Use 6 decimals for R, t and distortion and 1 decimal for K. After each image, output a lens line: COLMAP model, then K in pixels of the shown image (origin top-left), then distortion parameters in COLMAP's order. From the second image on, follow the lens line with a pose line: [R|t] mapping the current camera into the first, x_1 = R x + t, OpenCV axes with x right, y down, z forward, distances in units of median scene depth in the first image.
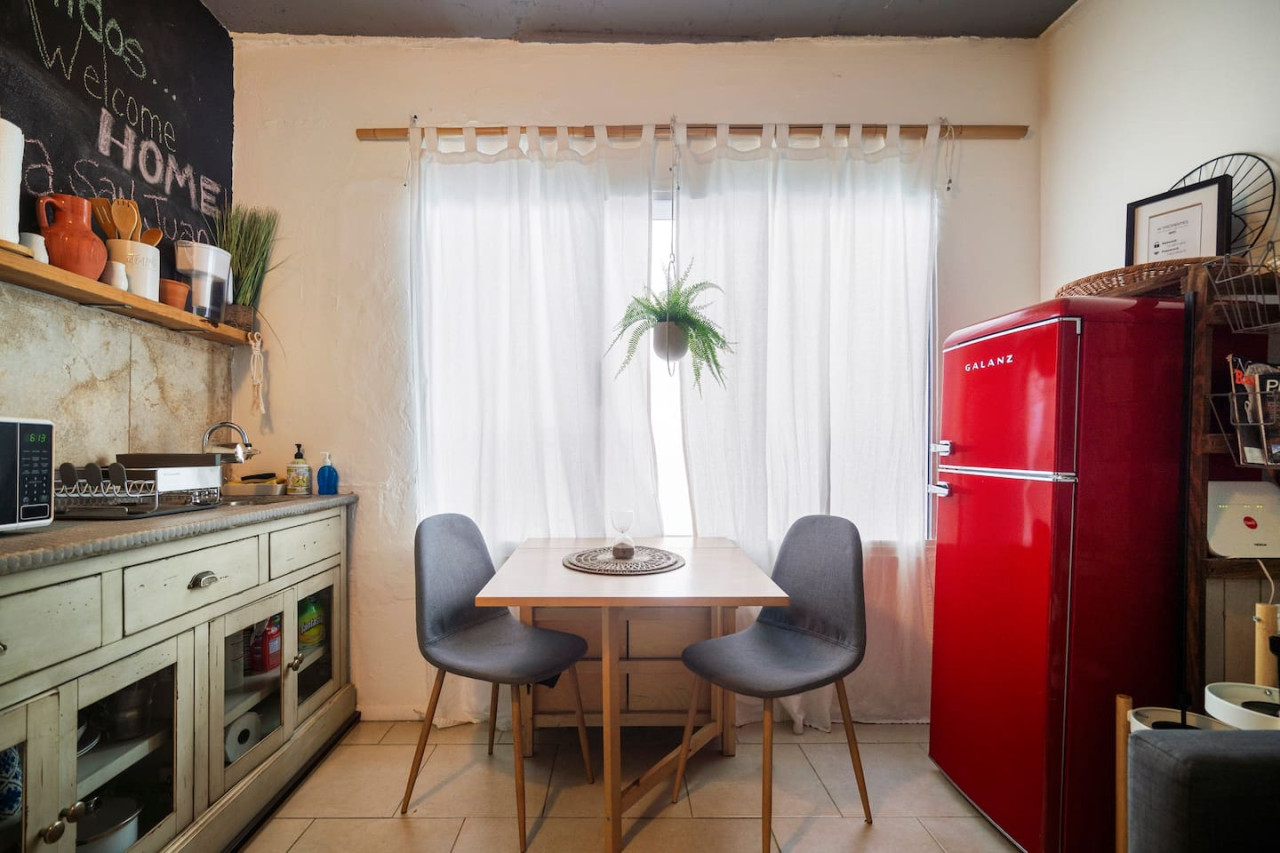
lens RADIAL K [[609.6, 0, 610.2], [0, 609.6, 450.8], [0, 0, 1]] dist [-0.003517, 0.000394]
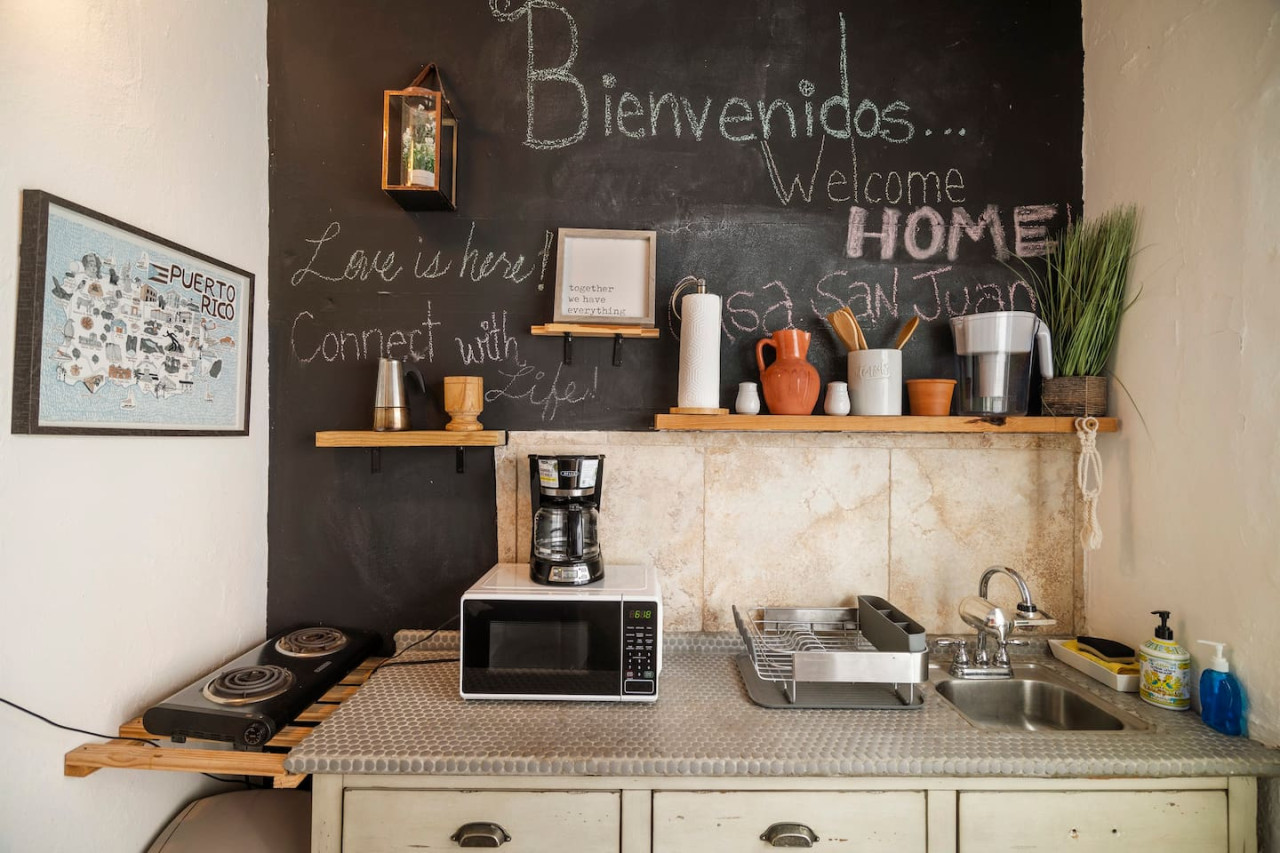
lens RADIAL K [[586.2, 0, 648.6], [0, 586.2, 426.3], [0, 0, 1]] dist [-0.012295, 0.009558]
pose [[-0.005799, -0.015796, -0.999858, 0.029343], [-0.002890, 0.999871, -0.015780, -0.202332], [0.999979, 0.002798, -0.005844, 0.638165]]
